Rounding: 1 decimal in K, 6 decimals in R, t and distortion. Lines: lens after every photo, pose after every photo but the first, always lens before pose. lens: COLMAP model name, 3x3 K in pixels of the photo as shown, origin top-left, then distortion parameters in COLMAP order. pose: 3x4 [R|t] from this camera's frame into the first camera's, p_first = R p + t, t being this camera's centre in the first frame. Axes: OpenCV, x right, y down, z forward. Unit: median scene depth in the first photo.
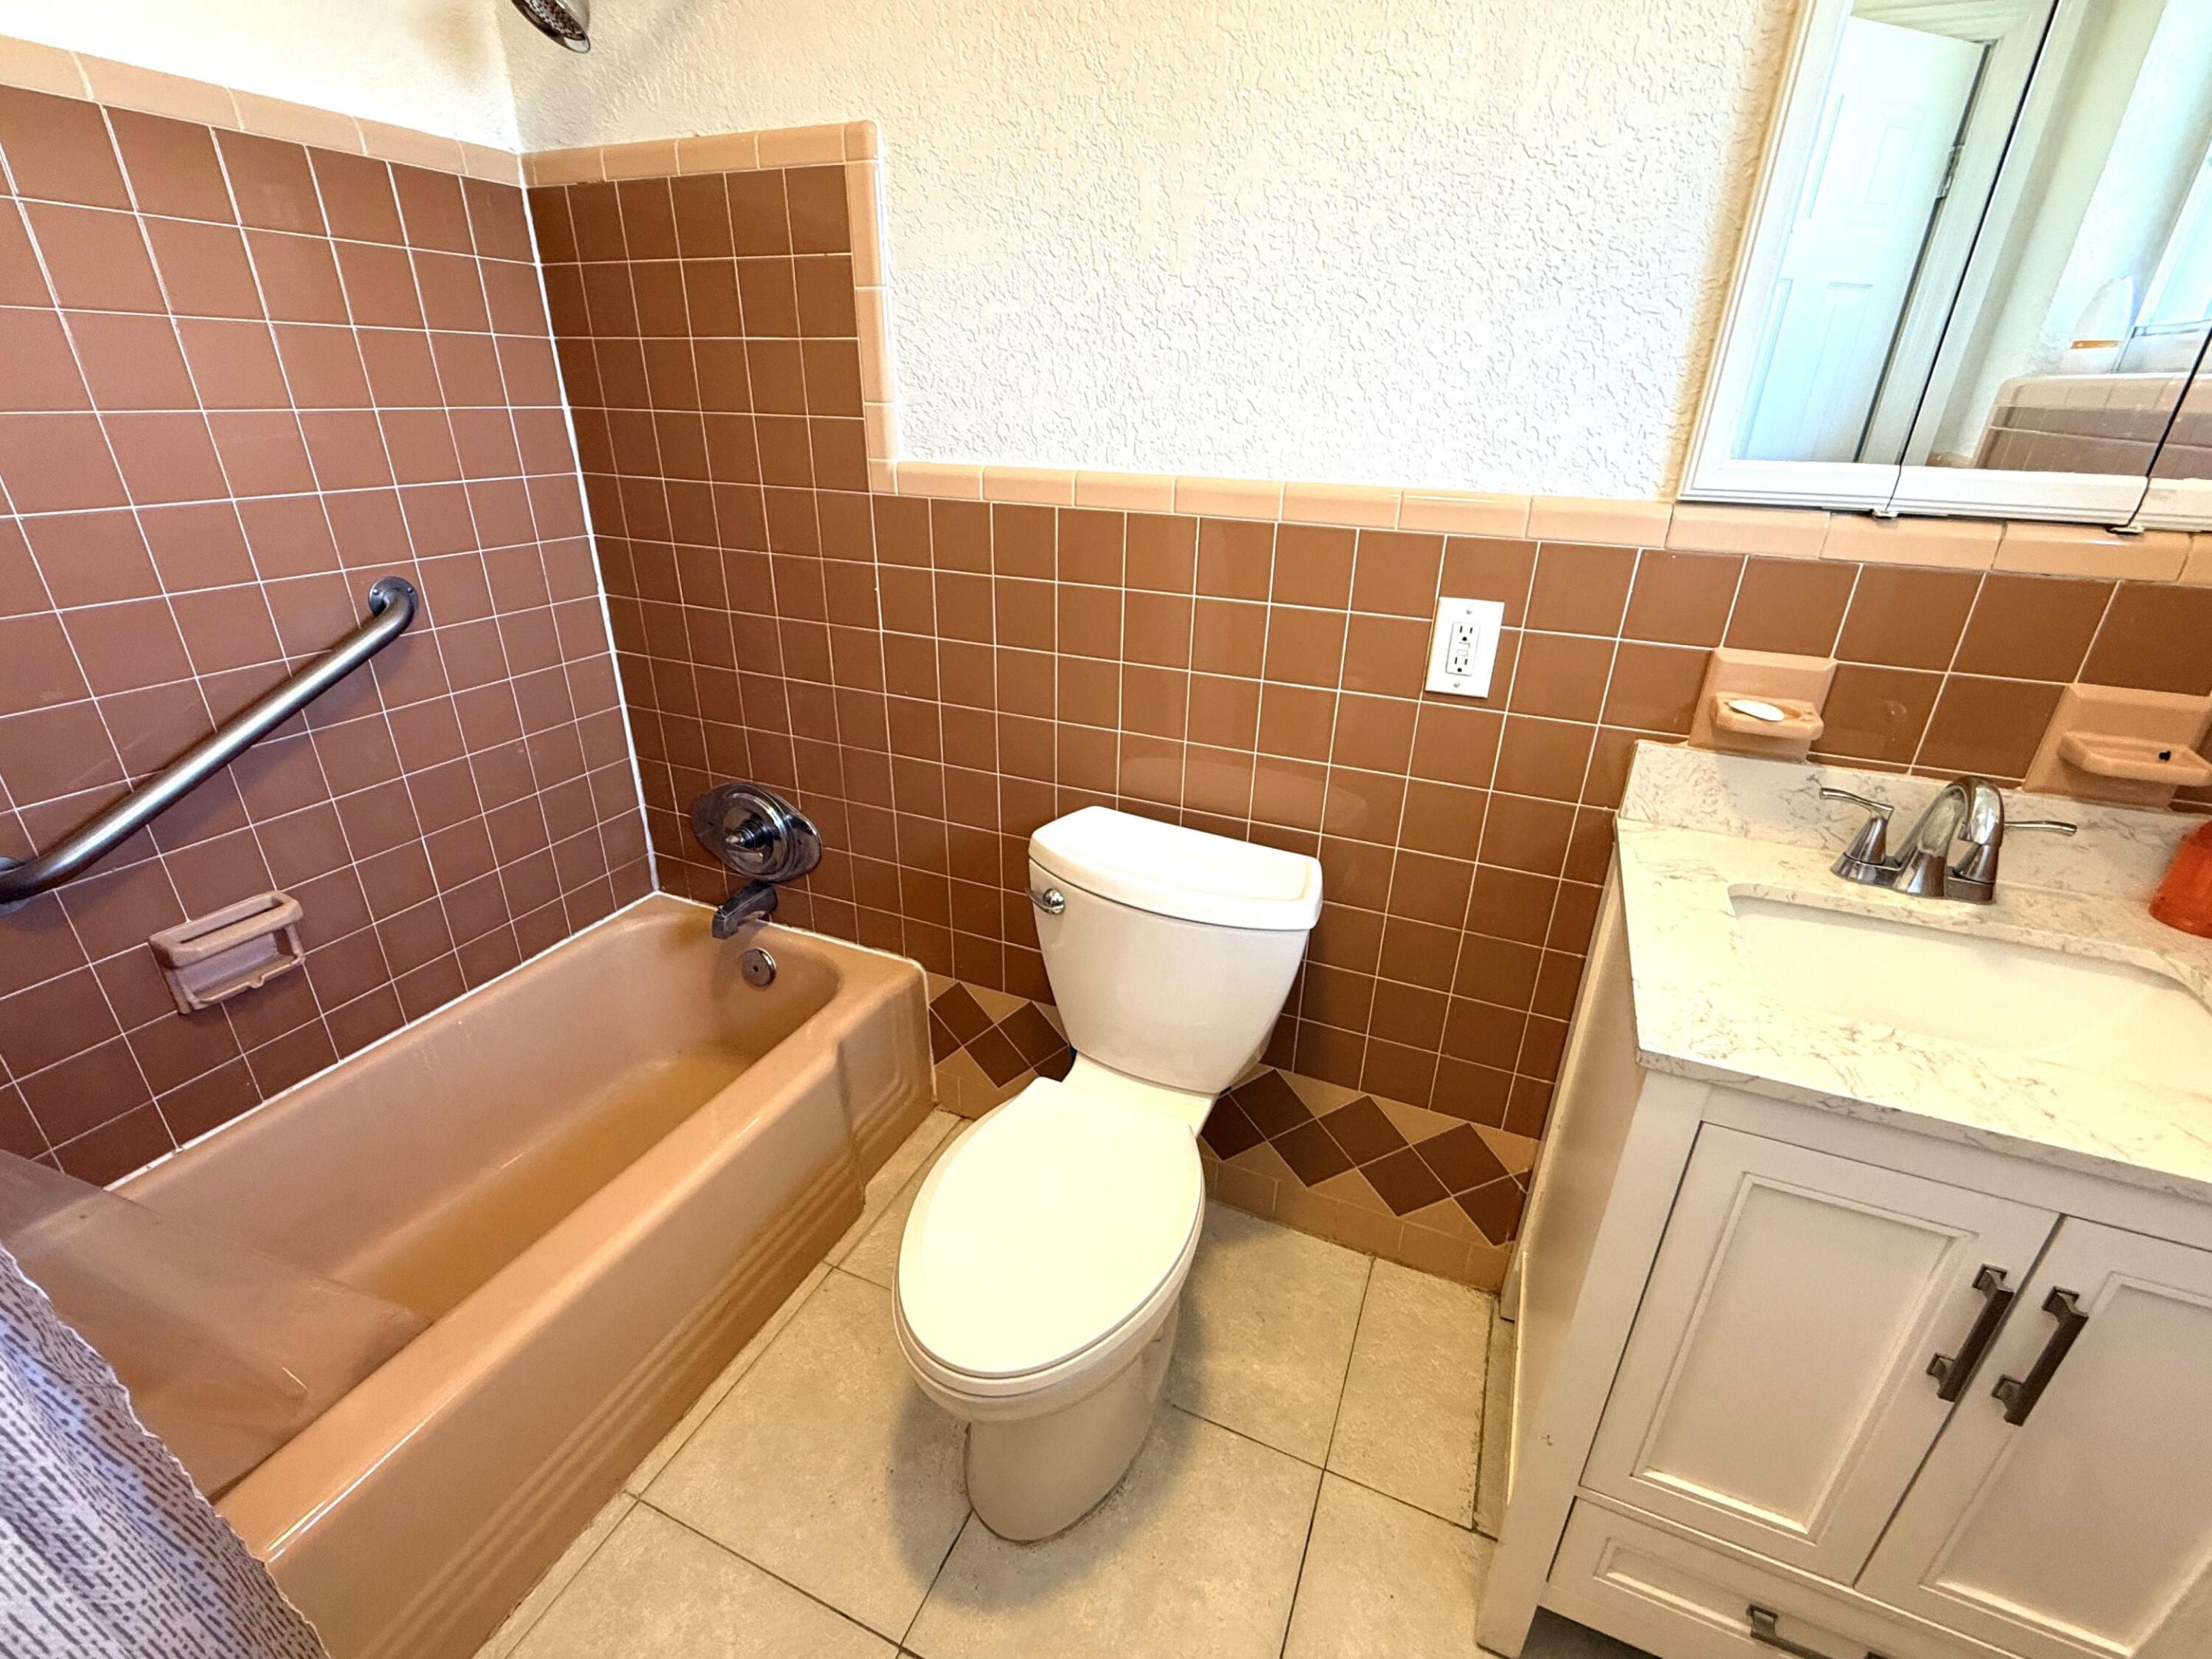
lens RADIAL K [[973.6, 0, 1098.3], [0, 973.6, 826.4], [0, 0, 1]] dist [-0.001540, 0.000627]
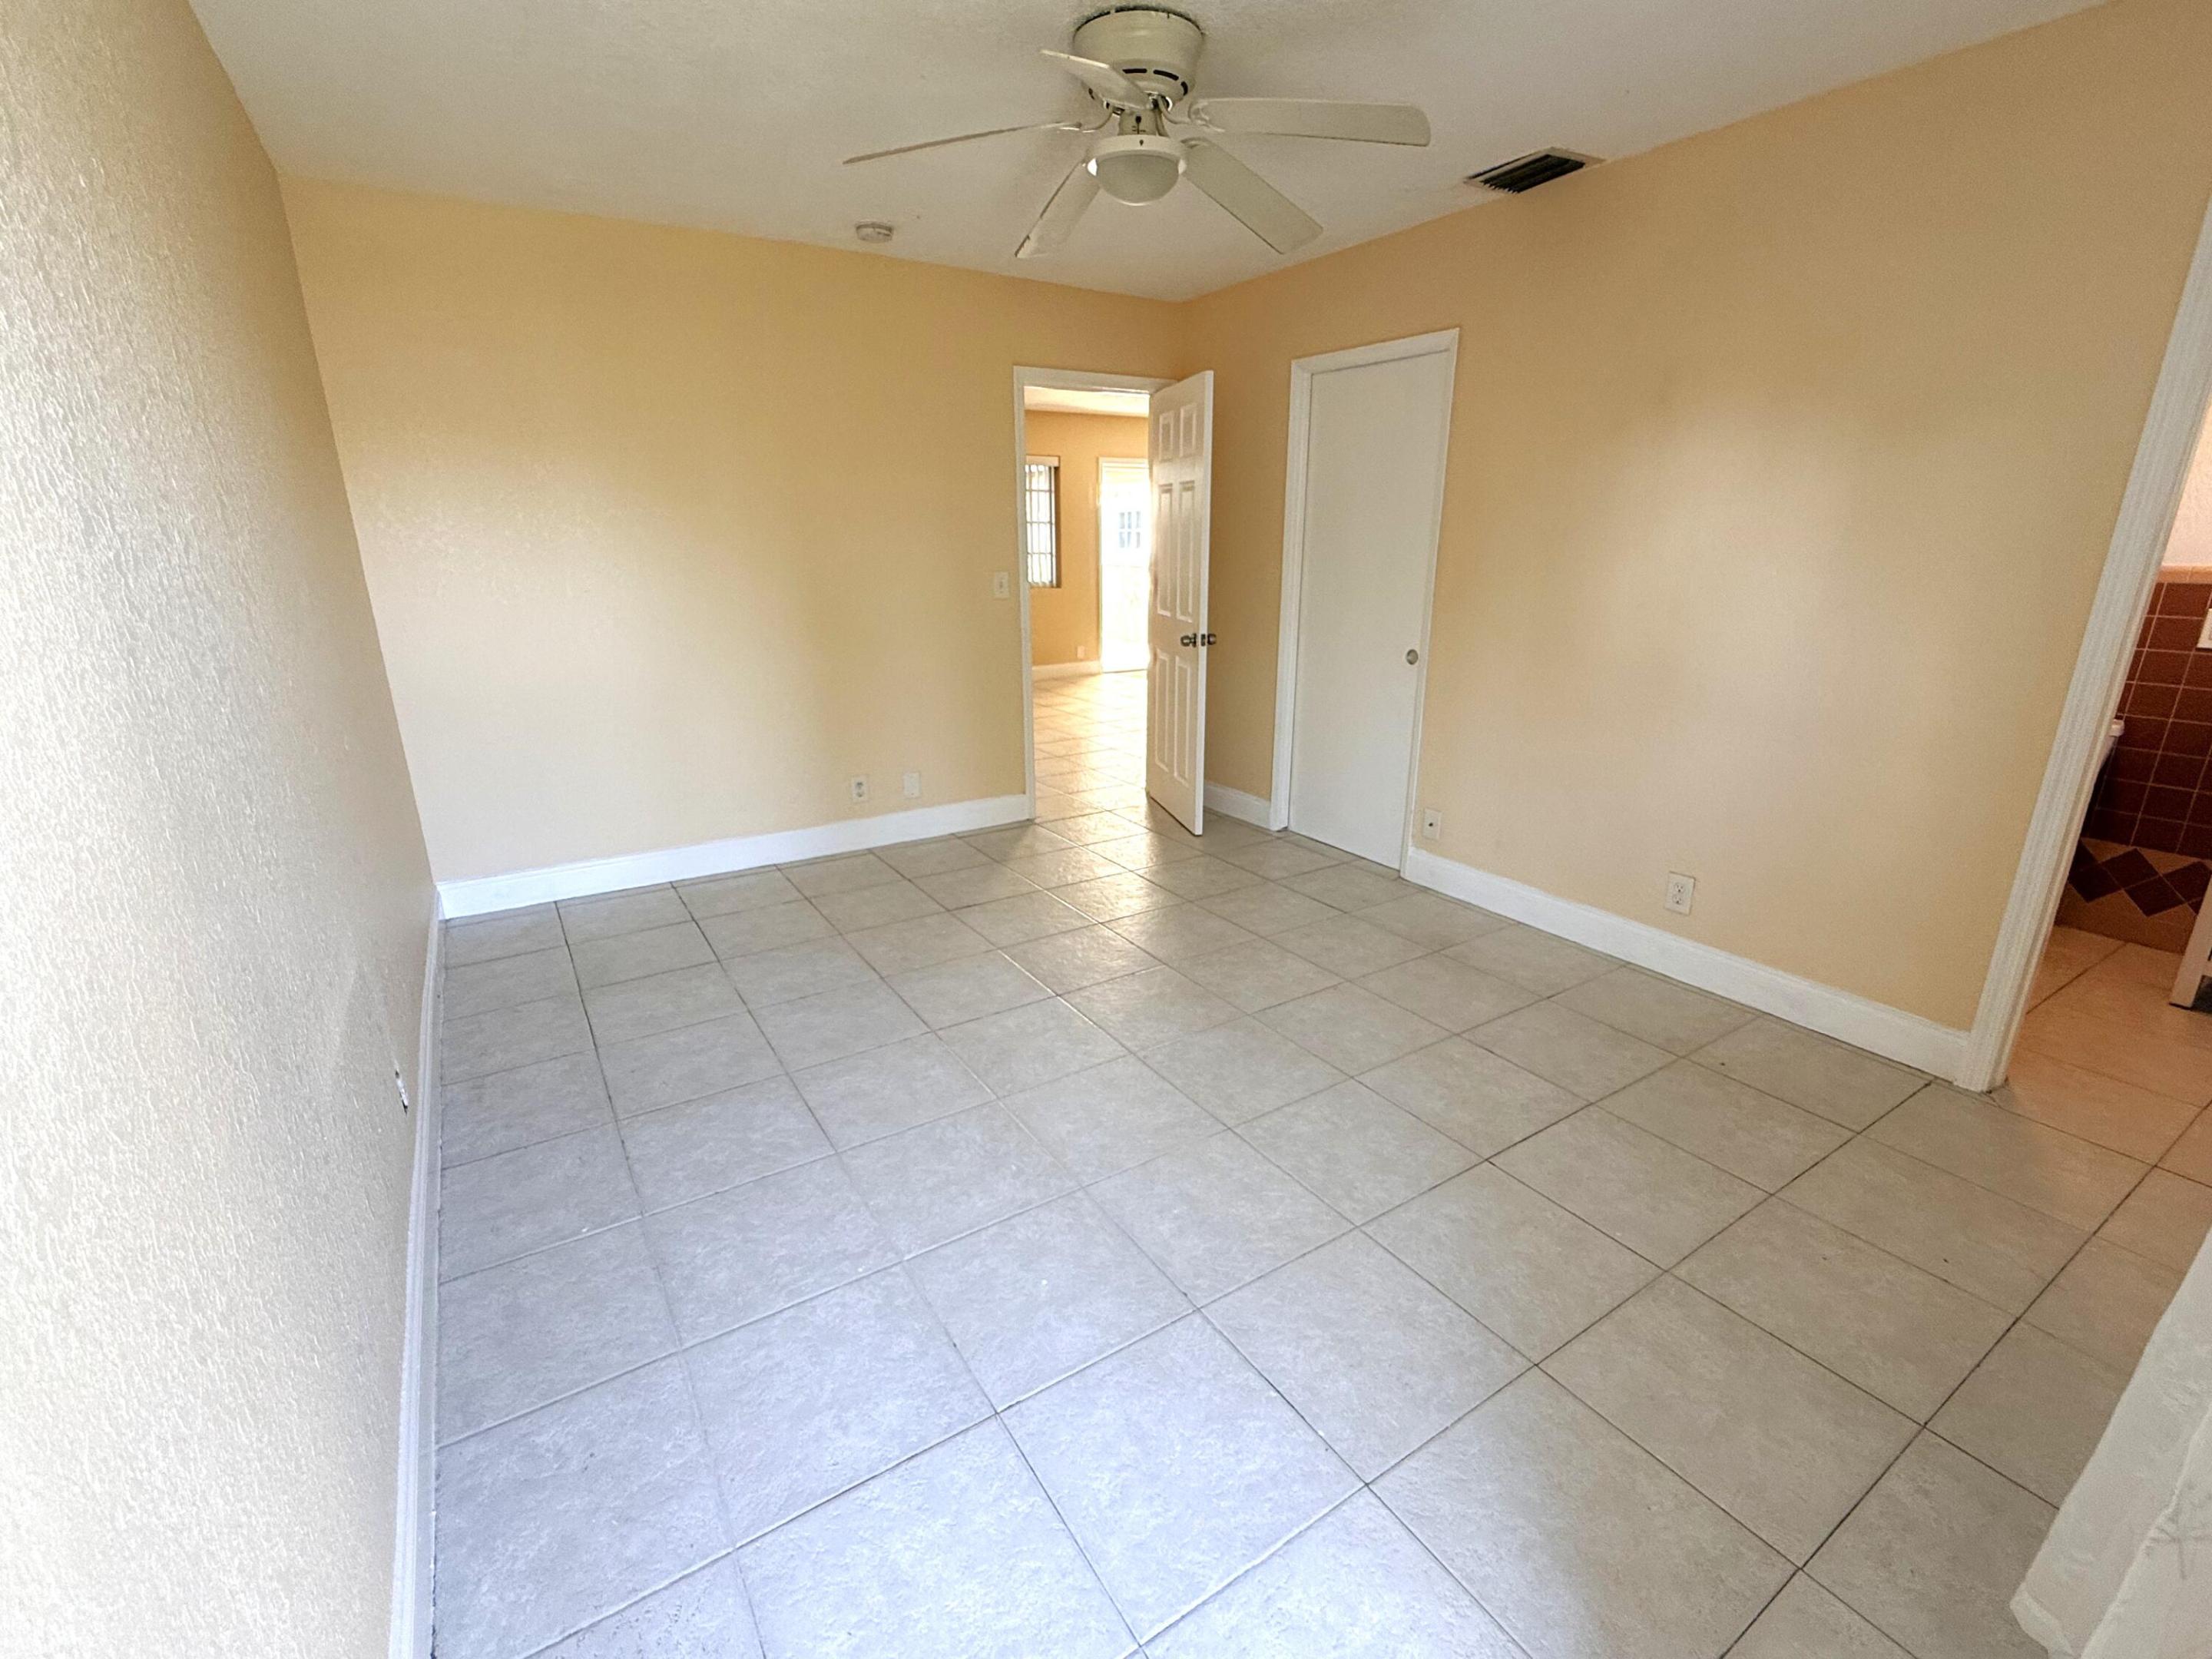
lens RADIAL K [[973.6, 0, 1110.0], [0, 973.6, 830.5], [0, 0, 1]] dist [-0.001540, 0.000627]
pose [[0.828523, 0.144537, -0.540980, -0.435042], [-0.212829, 0.974893, -0.065484, 0.867893], [0.517932, 0.169391, 0.838482, -1.949873]]
